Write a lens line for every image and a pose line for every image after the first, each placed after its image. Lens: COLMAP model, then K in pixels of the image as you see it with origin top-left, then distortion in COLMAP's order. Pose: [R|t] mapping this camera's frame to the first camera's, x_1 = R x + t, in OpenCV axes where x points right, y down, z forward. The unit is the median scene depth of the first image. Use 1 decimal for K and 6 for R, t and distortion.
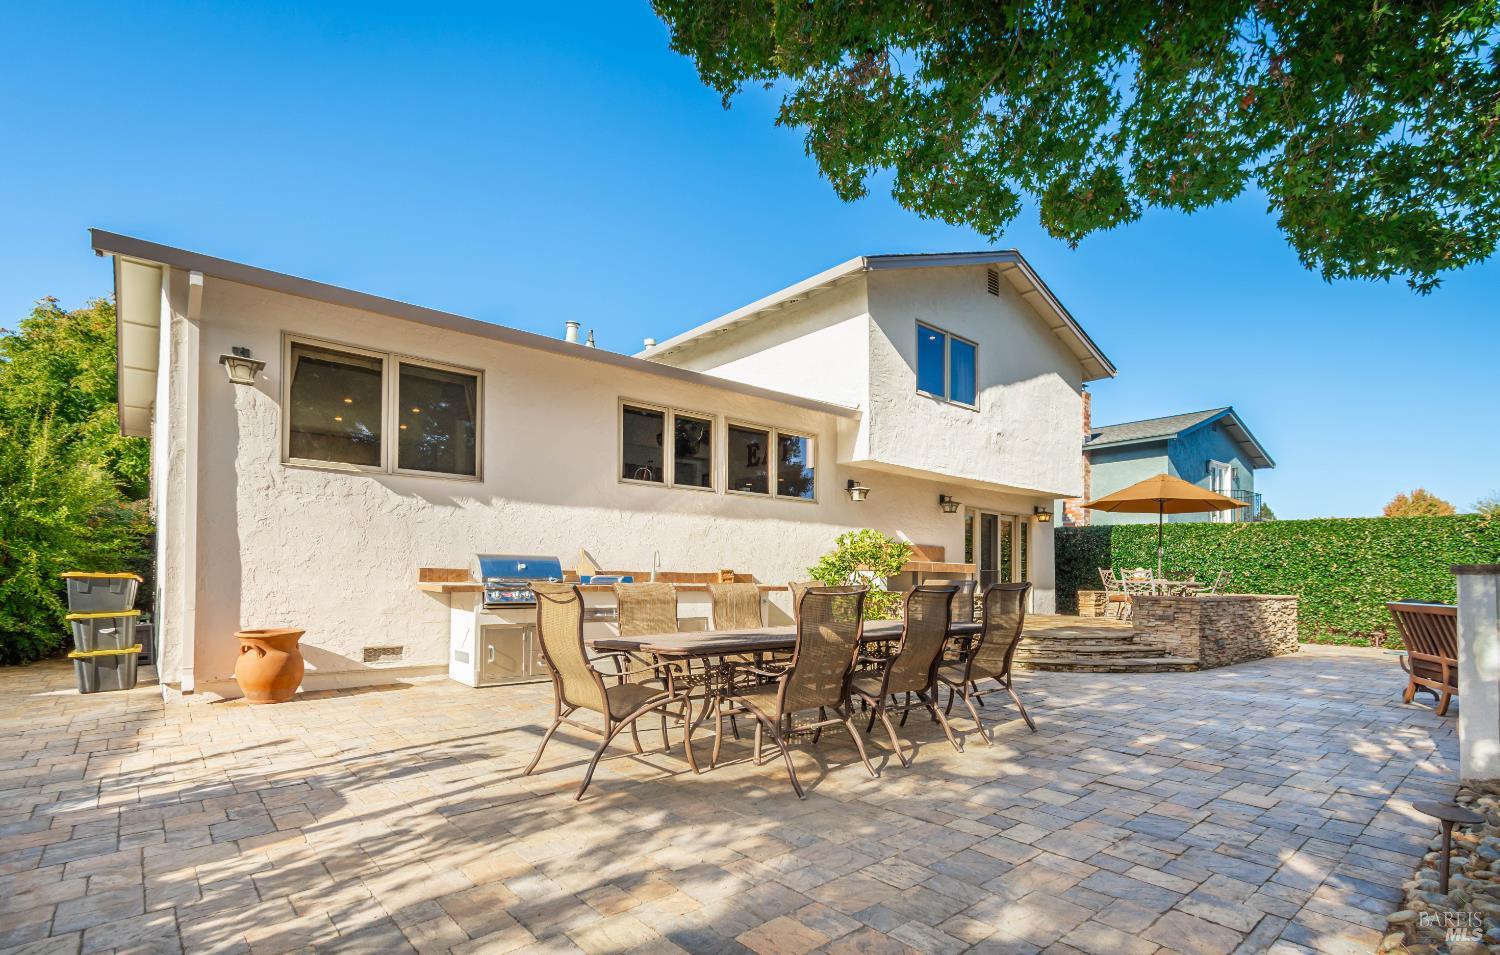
lens RADIAL K [[702.0, 0, 762.2], [0, 702.0, 566.4], [0, 0, 1]] dist [-0.001461, 0.001175]
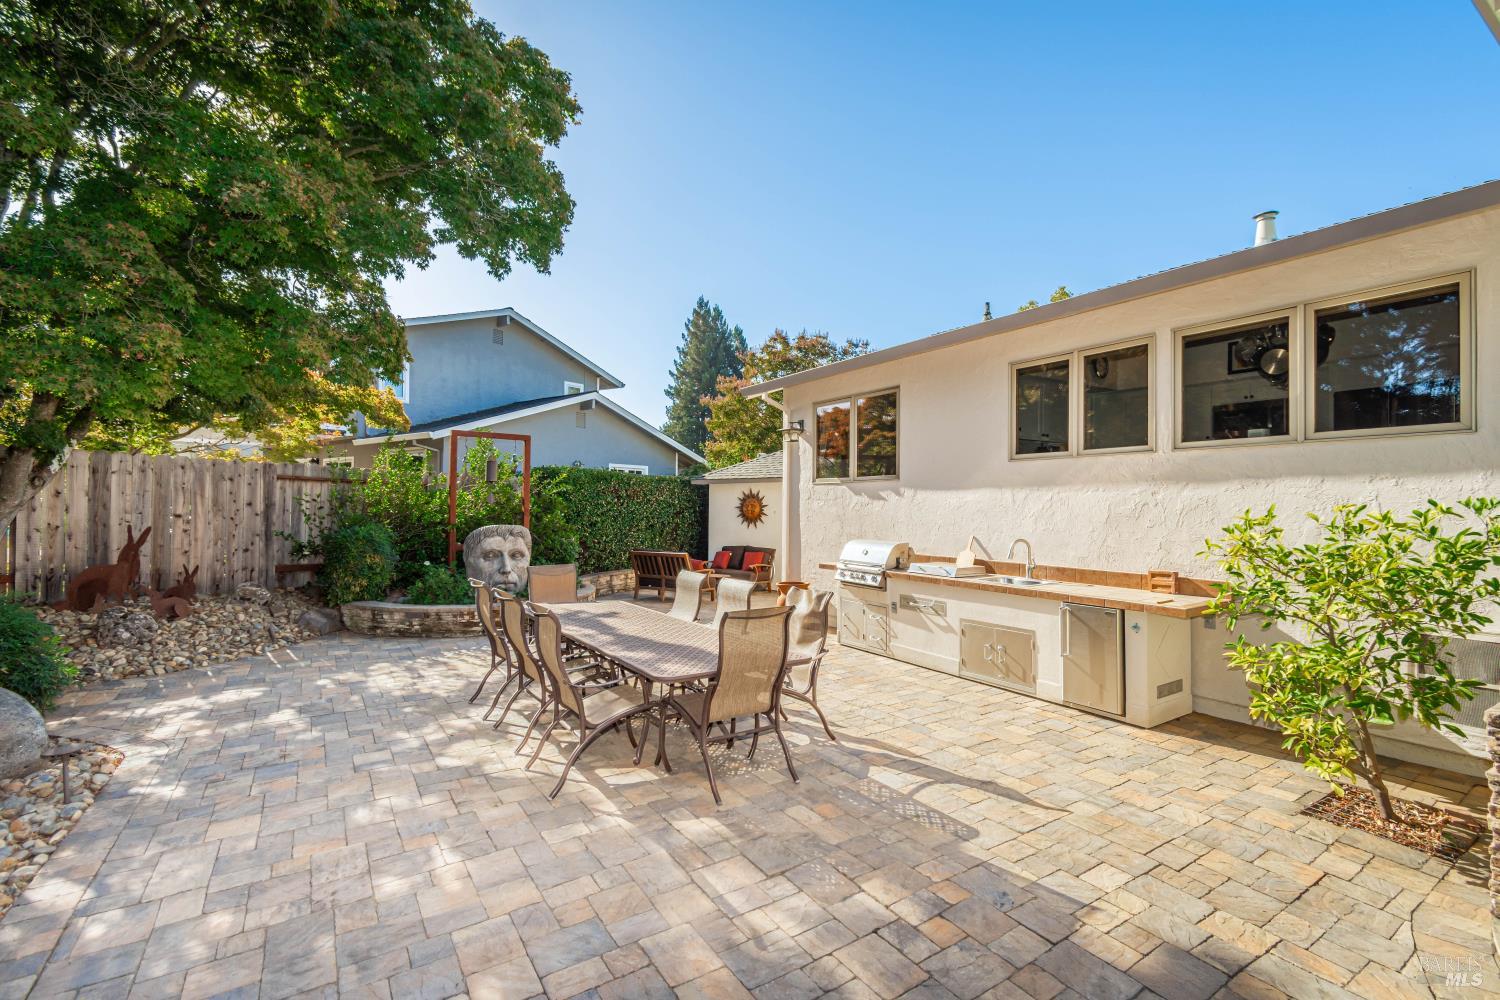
lens RADIAL K [[671.6, 0, 750.9], [0, 671.6, 500.0], [0, 0, 1]] dist [0.003643, -0.001672]
pose [[-0.137136, -0.026973, -0.990185, 0.648311], [-0.001807, 0.999634, -0.026980, -0.045732], [0.990551, -0.001911, -0.137134, 0.774546]]
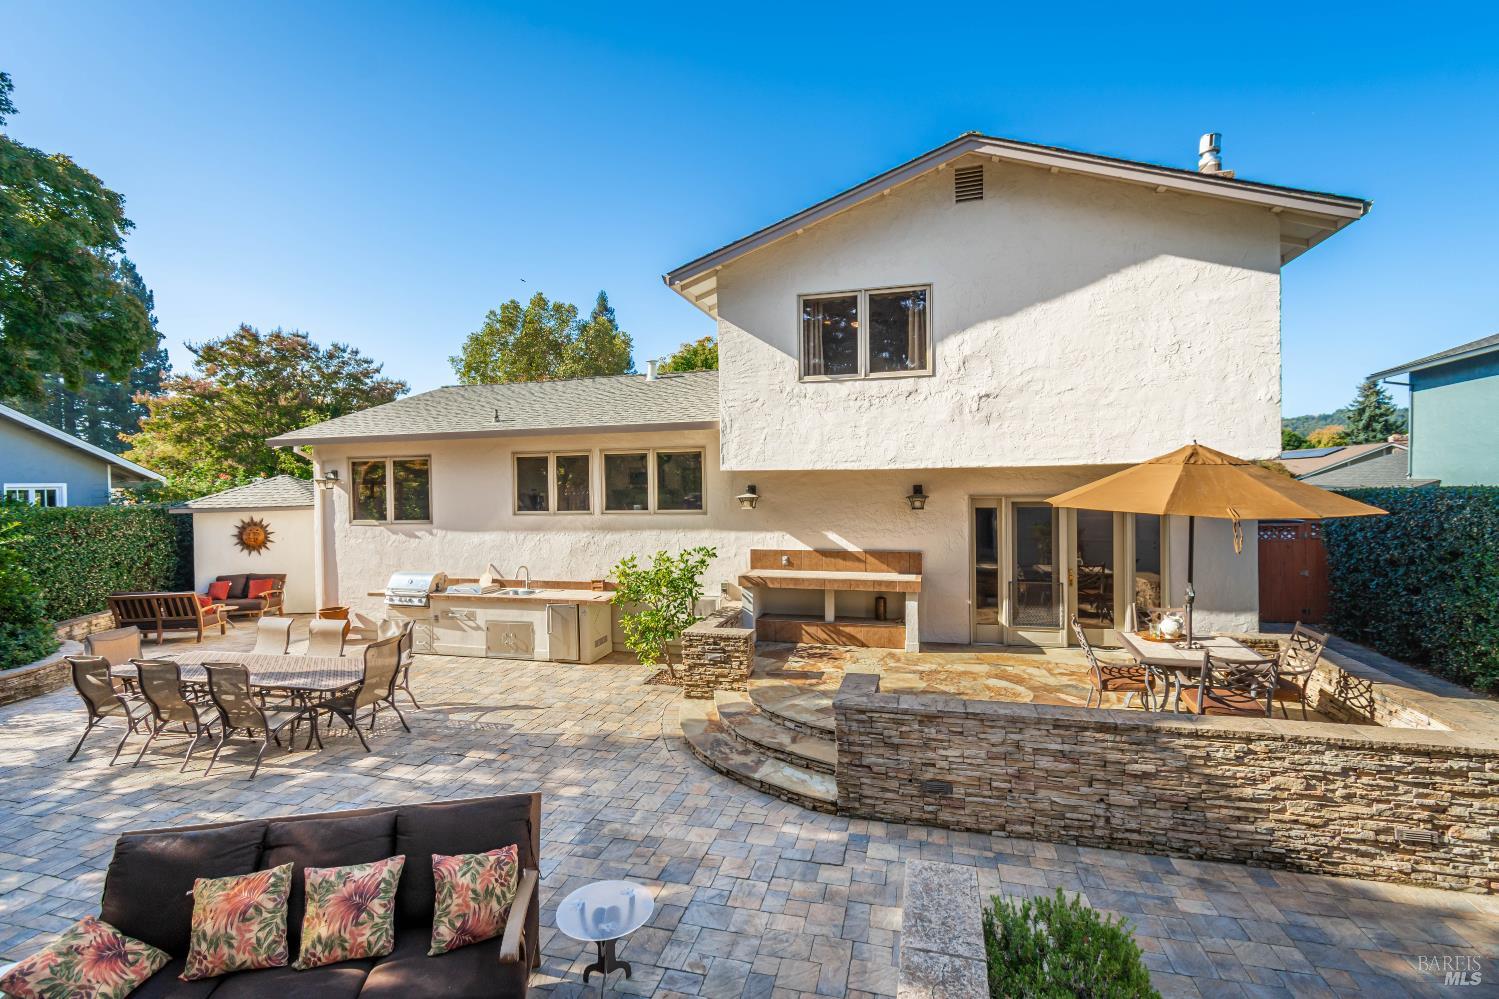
lens RADIAL K [[671.1, 0, 759.3], [0, 671.1, 488.0], [0, 0, 1]] dist [0.003643, -0.001672]
pose [[0.569684, -0.016895, -0.821690, 1.123229], [0.032024, 0.999486, 0.001652, -0.154590], [0.821240, -0.027255, 0.569932, 0.629182]]
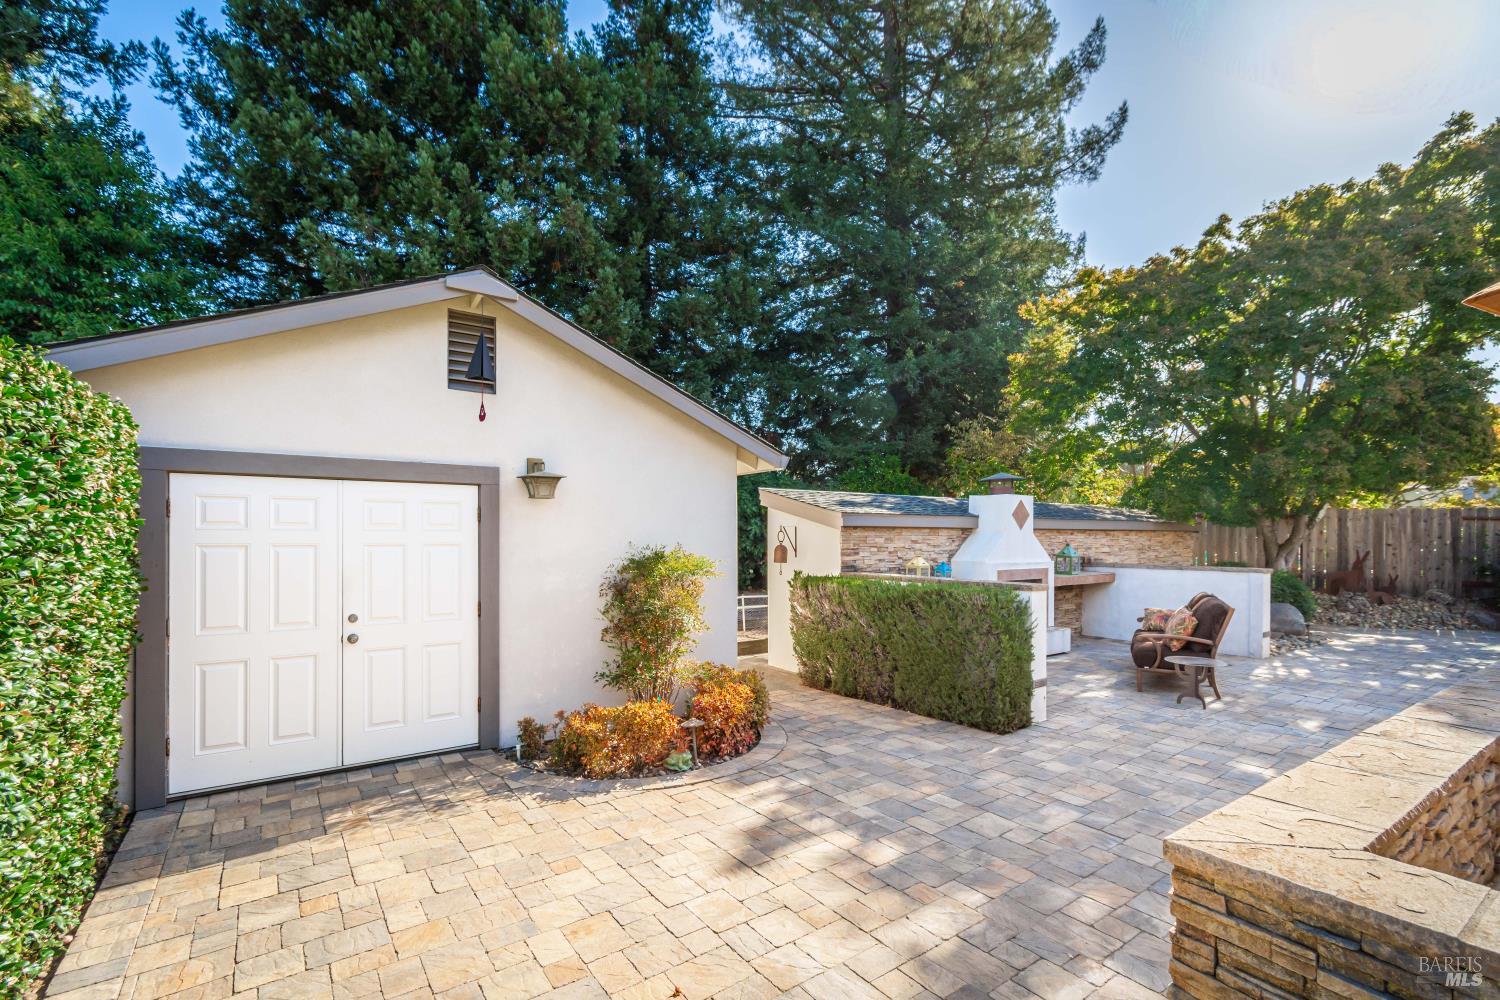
lens RADIAL K [[671.6, 0, 738.2], [0, 671.6, 537.7], [0, 0, 1]] dist [0.003643, -0.001672]
pose [[-0.993493, -0.019385, 0.112229, 1.157159], [-0.020152, 0.999781, -0.005705, -0.023744], [-0.112094, -0.007929, -0.993666, 1.589915]]
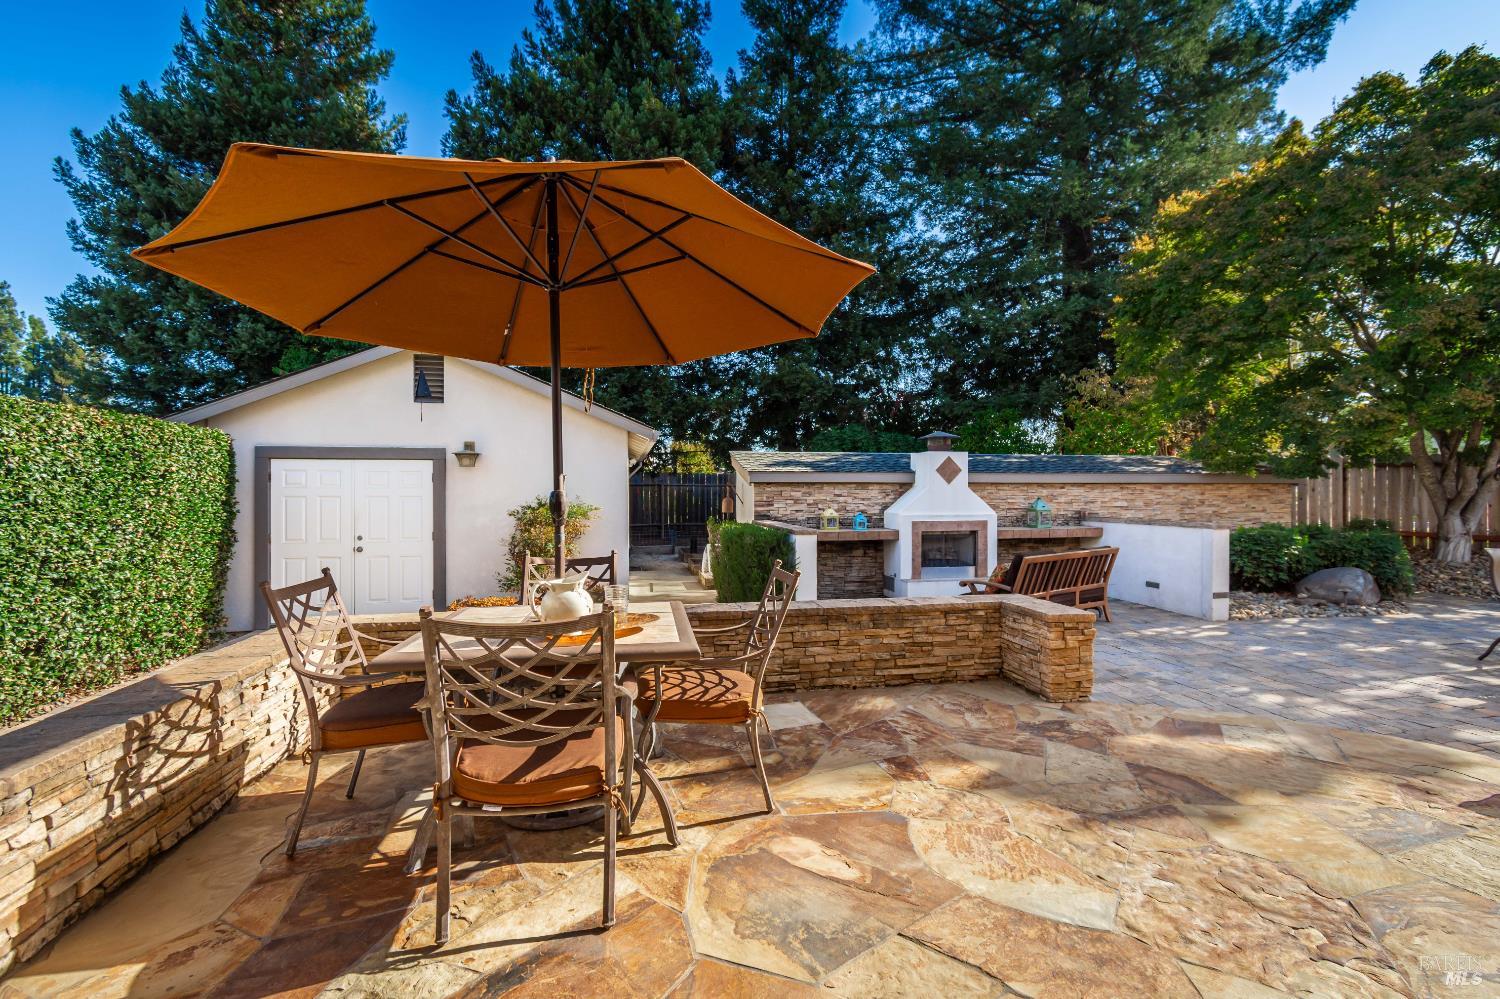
lens RADIAL K [[671.6, 0, 757.7], [0, 671.6, 493.7], [0, 0, 1]] dist [0.003643, -0.001672]
pose [[-0.864450, -0.018221, 0.502388, 0.536820], [-0.019256, 0.999810, 0.003130, -0.032567], [-0.502350, -0.006968, -0.864636, 1.629222]]
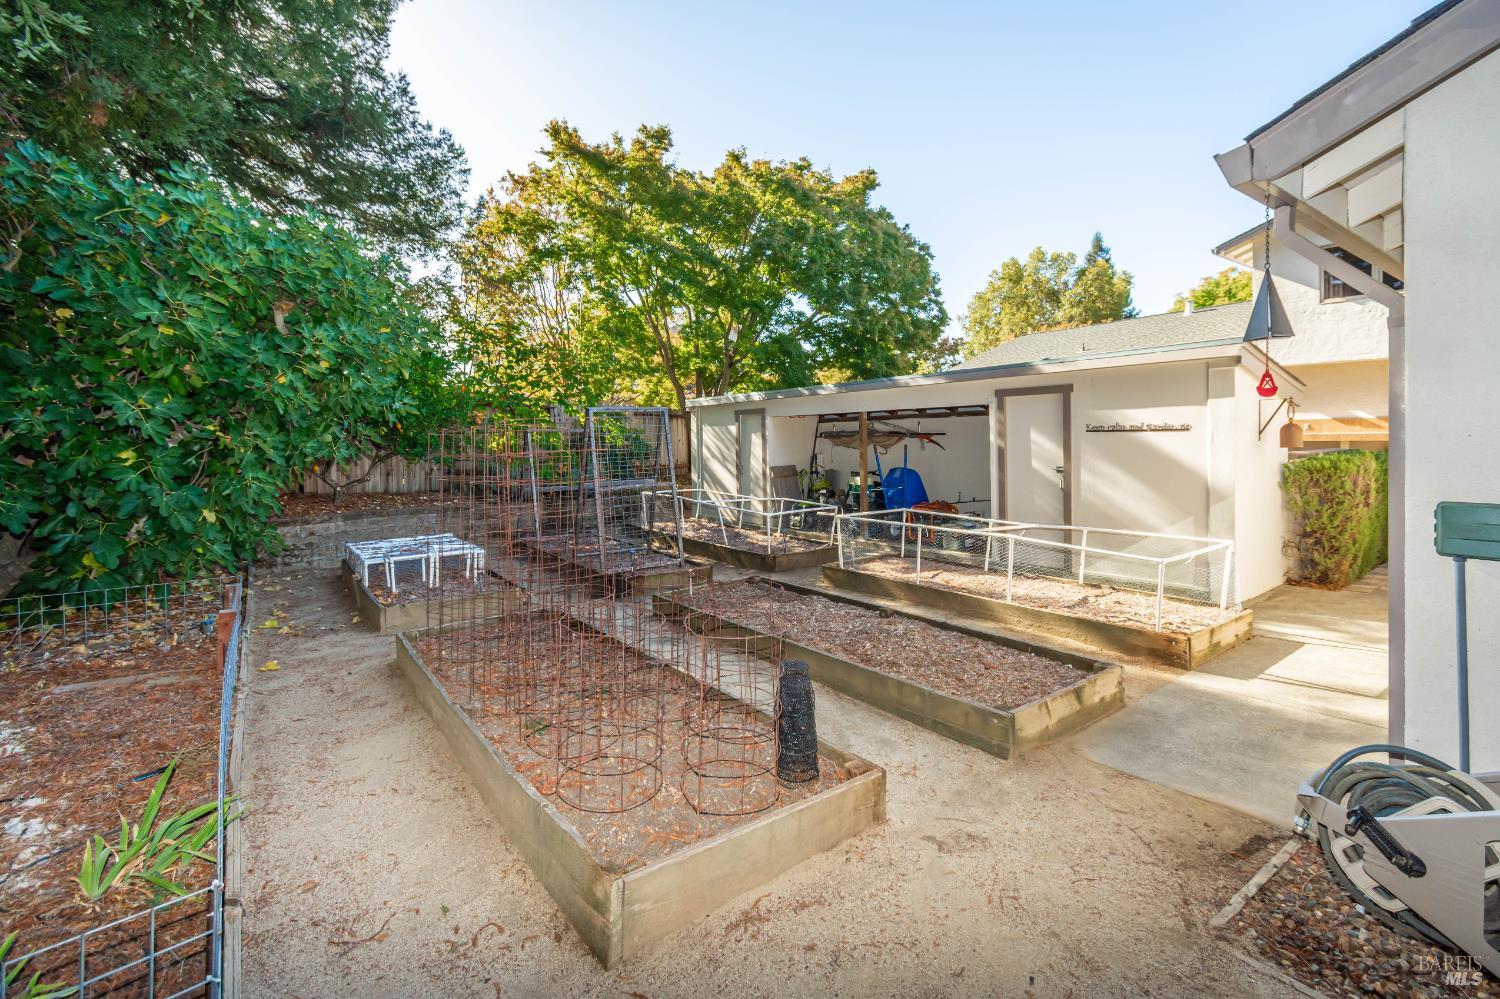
lens RADIAL K [[671.6, 0, 774.4], [0, 671.6, 433.9], [0, 0, 1]] dist [0.003643, -0.001672]
pose [[-0.057809, -0.023731, -0.998046, 1.960640], [0.028352, 0.999275, -0.025403, -0.005188], [0.997925, -0.029765, -0.057094, 0.072711]]
